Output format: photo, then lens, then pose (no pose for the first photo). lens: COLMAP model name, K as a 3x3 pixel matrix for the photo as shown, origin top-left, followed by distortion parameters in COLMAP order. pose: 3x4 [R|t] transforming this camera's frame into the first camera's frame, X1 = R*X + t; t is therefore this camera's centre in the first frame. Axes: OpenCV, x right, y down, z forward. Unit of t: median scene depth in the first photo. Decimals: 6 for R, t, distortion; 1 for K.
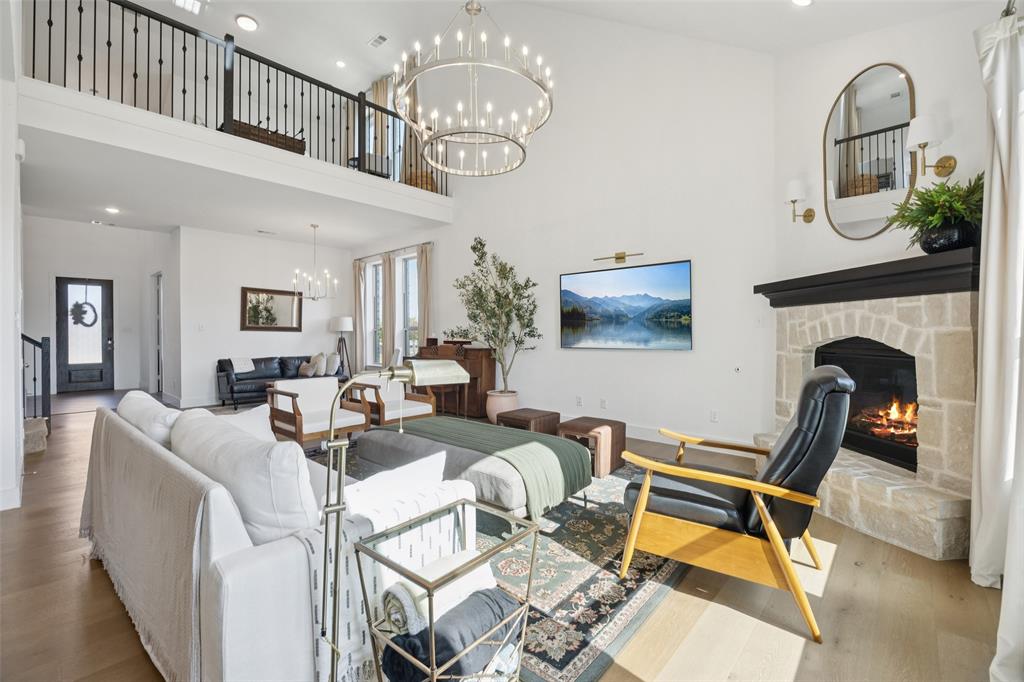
lens RADIAL K [[449.6, 0, 504.3], [0, 449.6, 333.3], [0, 0, 1]] dist [-0.003026, -0.000029]
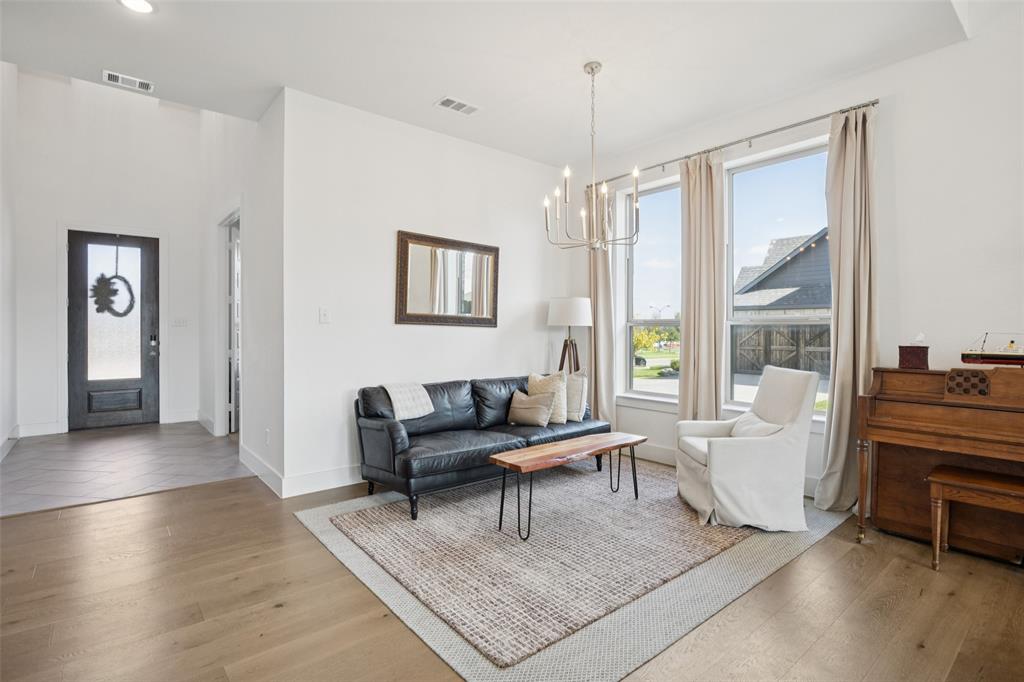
lens RADIAL K [[510.6, 0, 517.5], [0, 510.6, 336.3], [0, 0, 1]] dist [-0.003690, -0.000277]
pose [[0.992136, 0.009231, -0.124820, -0.384087], [-0.008513, 0.999944, 0.006284, 0.002847], [0.124871, -0.005172, 0.992160, 0.472827]]
